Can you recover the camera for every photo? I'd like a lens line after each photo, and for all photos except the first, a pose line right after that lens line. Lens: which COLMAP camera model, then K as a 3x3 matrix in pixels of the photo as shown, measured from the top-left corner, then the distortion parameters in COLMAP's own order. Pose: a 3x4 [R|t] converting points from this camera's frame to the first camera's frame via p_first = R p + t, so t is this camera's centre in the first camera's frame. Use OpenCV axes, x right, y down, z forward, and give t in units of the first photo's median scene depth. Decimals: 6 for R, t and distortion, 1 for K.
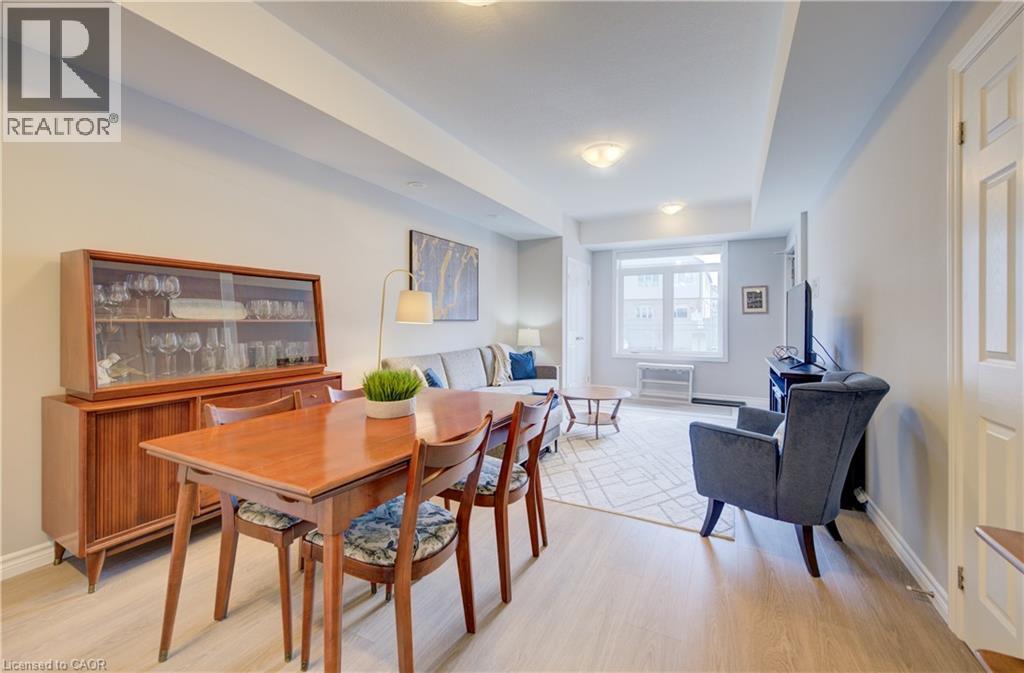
lens RADIAL K [[405.0, 0, 512.0], [0, 405.0, 336.5], [0, 0, 1]] dist [0.001218, 0.000136]
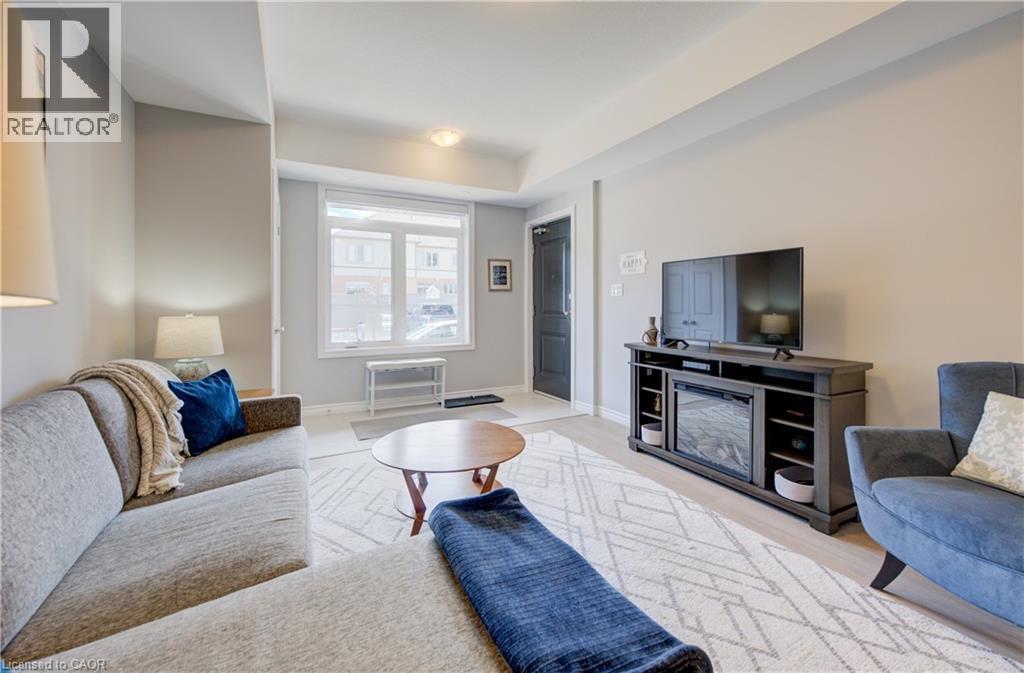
lens RADIAL K [[418.4, 0, 515.3], [0, 418.4, 300.1], [0, 0, 1]] dist [0.000611, 0.000321]
pose [[0.551509, 0.002512, 0.834165, -0.280362], [0.031982, 0.999197, -0.024154, -0.028974], [-0.833556, 0.040000, 0.550985, 0.989612]]
